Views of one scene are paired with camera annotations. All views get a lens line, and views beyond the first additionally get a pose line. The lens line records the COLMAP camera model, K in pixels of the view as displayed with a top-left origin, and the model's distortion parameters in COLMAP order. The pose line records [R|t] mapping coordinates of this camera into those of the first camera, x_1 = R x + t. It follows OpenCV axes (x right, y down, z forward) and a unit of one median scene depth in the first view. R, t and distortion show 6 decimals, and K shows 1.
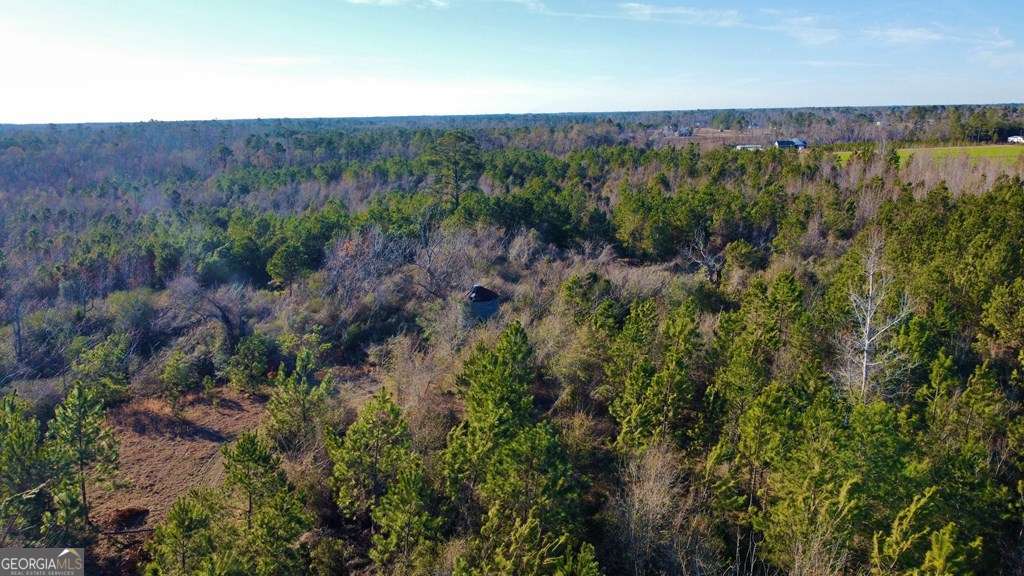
lens RADIAL K [[770.2, 0, 507.4], [0, 770.2, 287.4], [0, 0, 1]] dist [-0.011423, 0.003174]
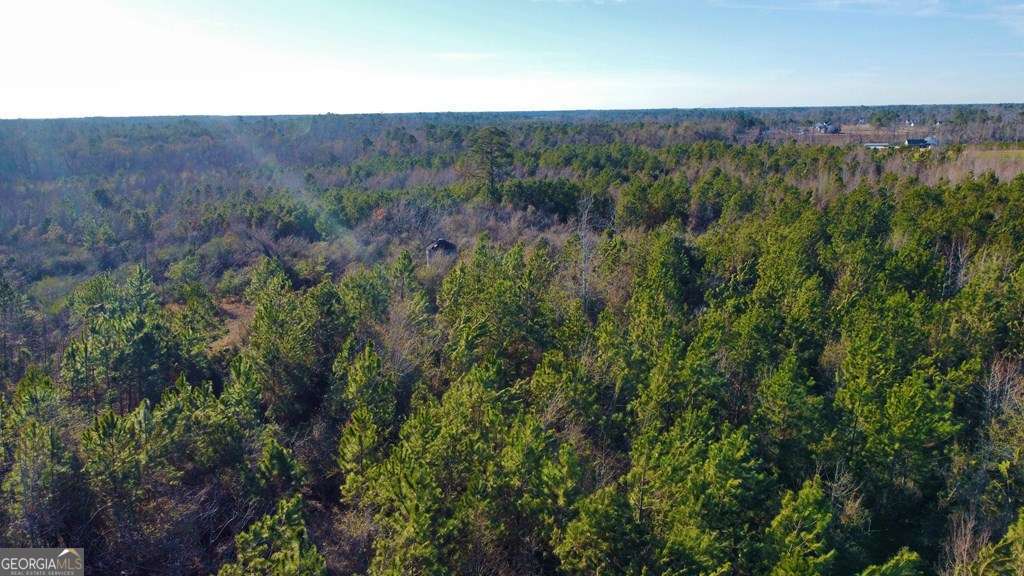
lens RADIAL K [[770.2, 0, 510.5], [0, 770.2, 283.4], [0, 0, 1]] dist [-0.011423, 0.003174]
pose [[0.977784, 0.050668, -0.203400, 0.222106], [-0.050196, 0.998711, 0.007482, 0.036576], [0.203517, 0.002894, 0.979067, -0.198675]]
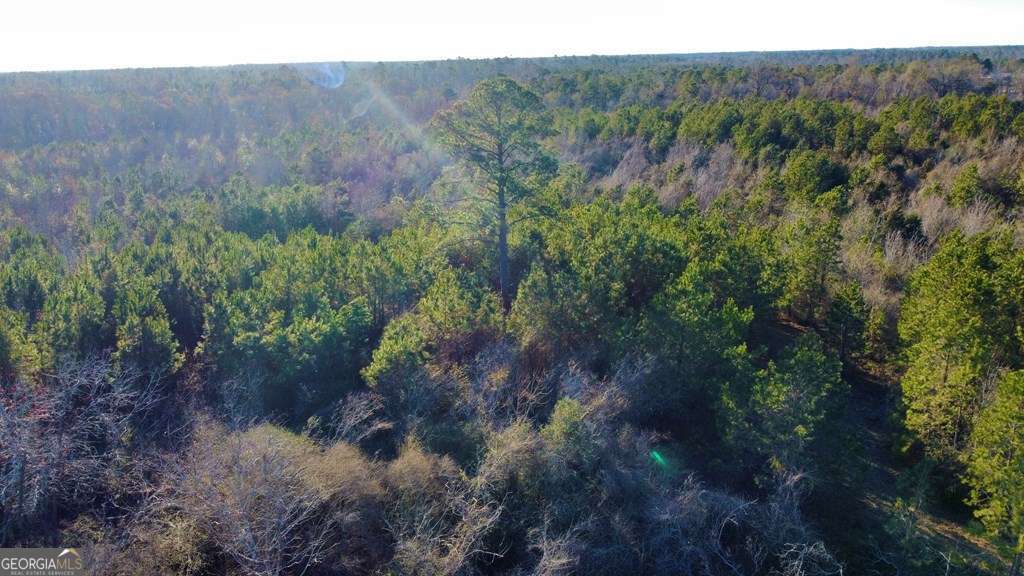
lens RADIAL K [[770.2, 0, 508.7], [0, 770.2, 284.3], [0, 0, 1]] dist [-0.011423, 0.003174]
pose [[0.919032, 0.105913, -0.379686, 0.106896], [-0.077774, 0.993013, 0.088749, -0.126541], [0.386433, -0.052033, 0.920848, 0.595649]]
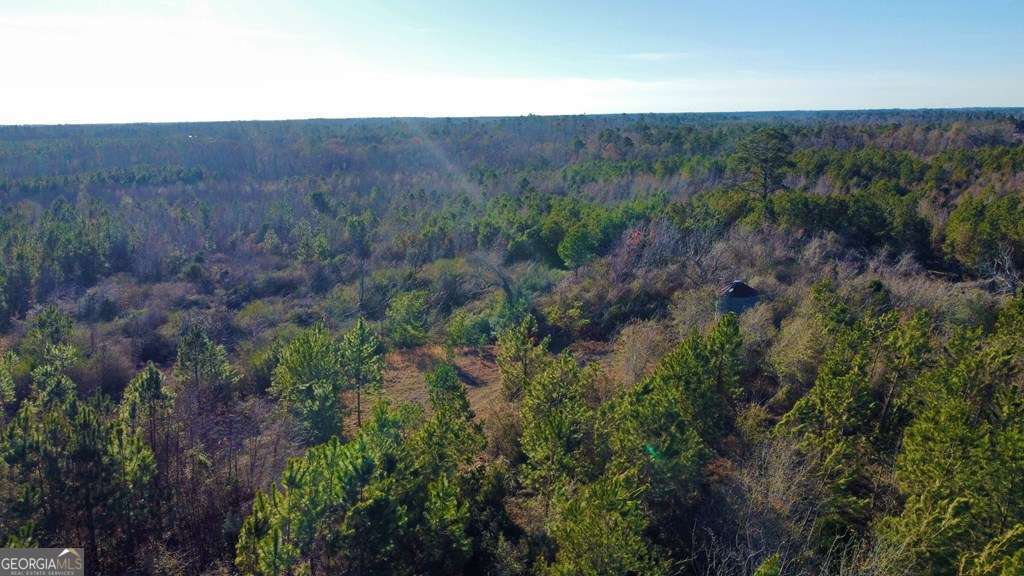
lens RADIAL K [[770.2, 0, 507.9], [0, 770.2, 289.5], [0, 0, 1]] dist [-0.011423, 0.003174]
pose [[0.896034, 0.100459, -0.432472, 0.077827], [-0.096544, 0.994844, 0.031064, 0.003648], [0.433362, 0.013918, 0.901112, -0.027504]]
